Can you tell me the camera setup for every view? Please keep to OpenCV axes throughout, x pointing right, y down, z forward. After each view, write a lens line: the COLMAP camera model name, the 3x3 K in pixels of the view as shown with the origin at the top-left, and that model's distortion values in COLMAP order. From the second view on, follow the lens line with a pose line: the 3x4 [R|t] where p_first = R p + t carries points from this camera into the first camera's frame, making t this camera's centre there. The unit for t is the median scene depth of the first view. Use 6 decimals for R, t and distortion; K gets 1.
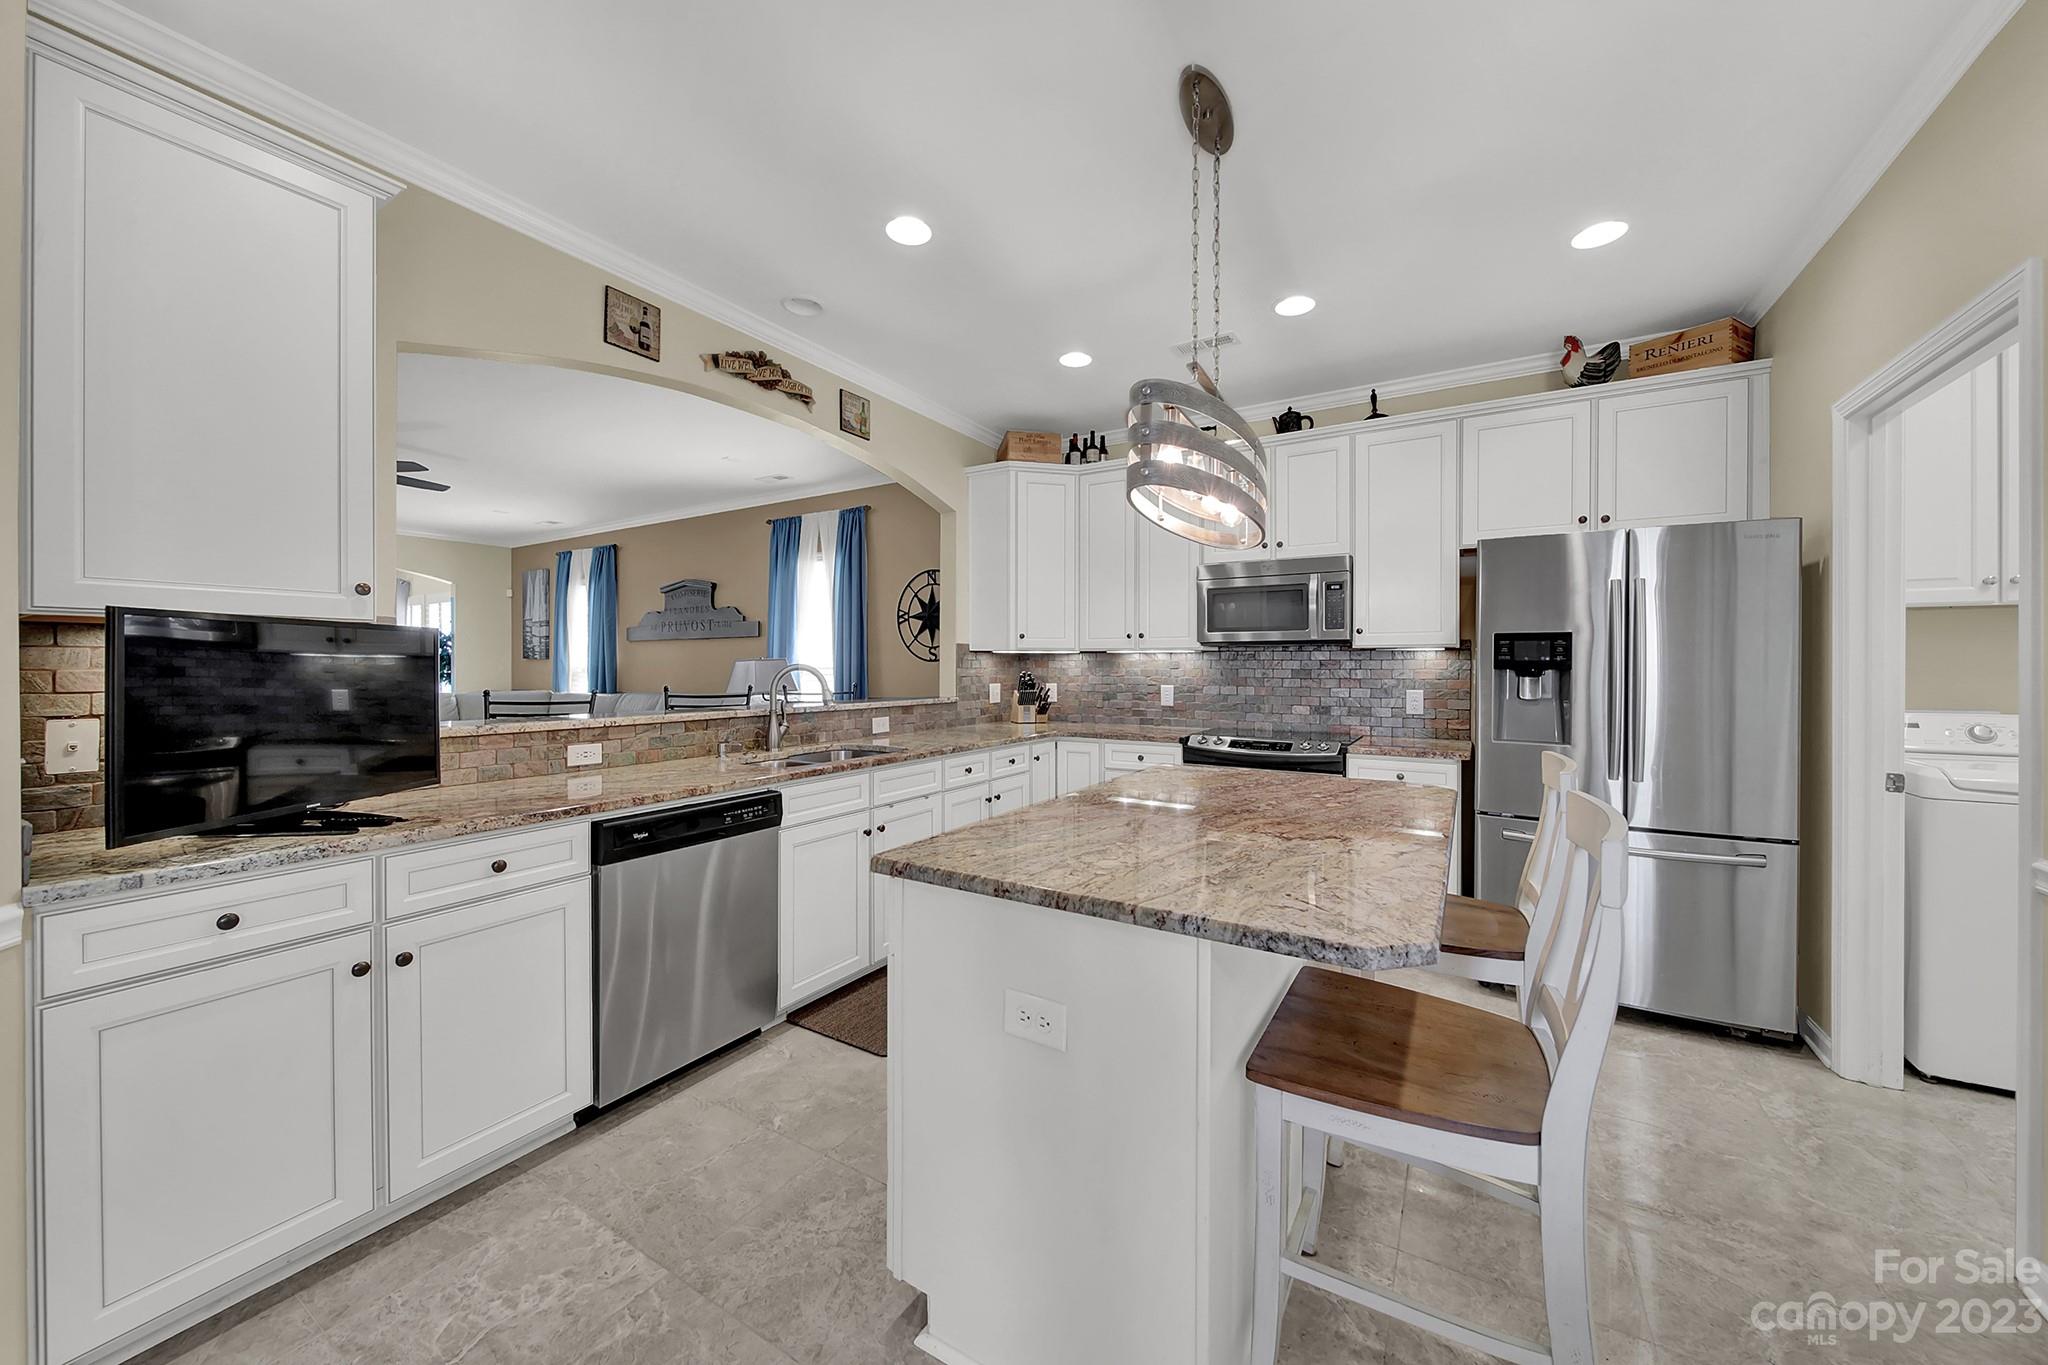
lens RADIAL K [[739.2, 0, 1055.1], [0, 739.2, 664.1], [0, 0, 1]] dist [0.000933, 0.000031]
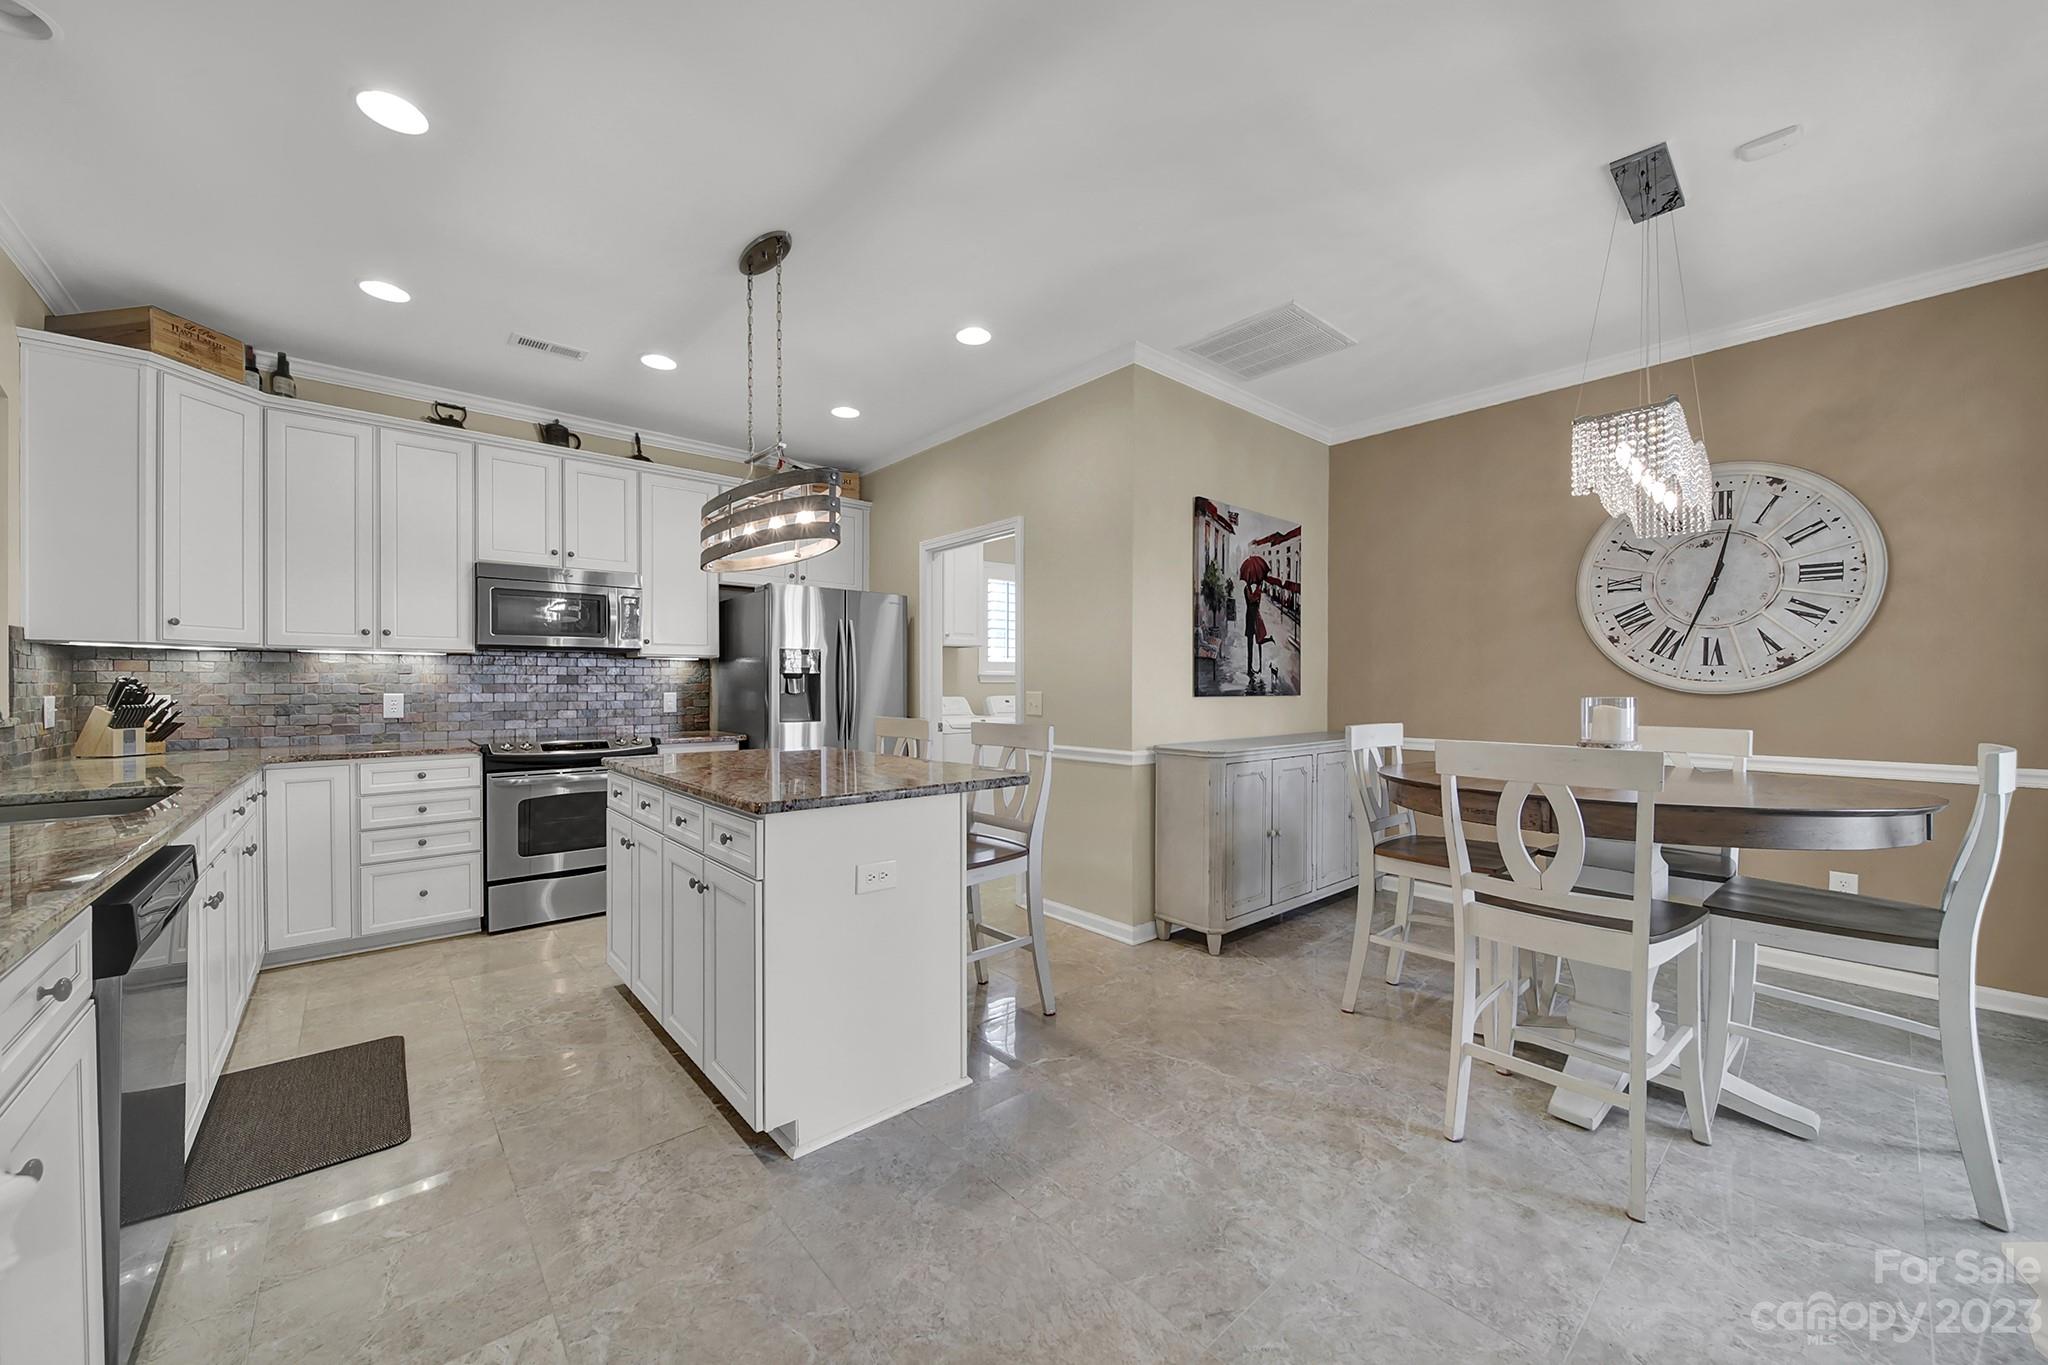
lens RADIAL K [[739.8, 0, 1024.0], [0, 739.8, 682.5], [0, 0, 1]] dist [0.000137, 0.000031]
pose [[0.308502, 0.001046, 0.951223, -0.463668], [0.002720, 0.999994, -0.001982, 0.021285], [-0.951220, 0.003199, 0.308497, 0.065843]]
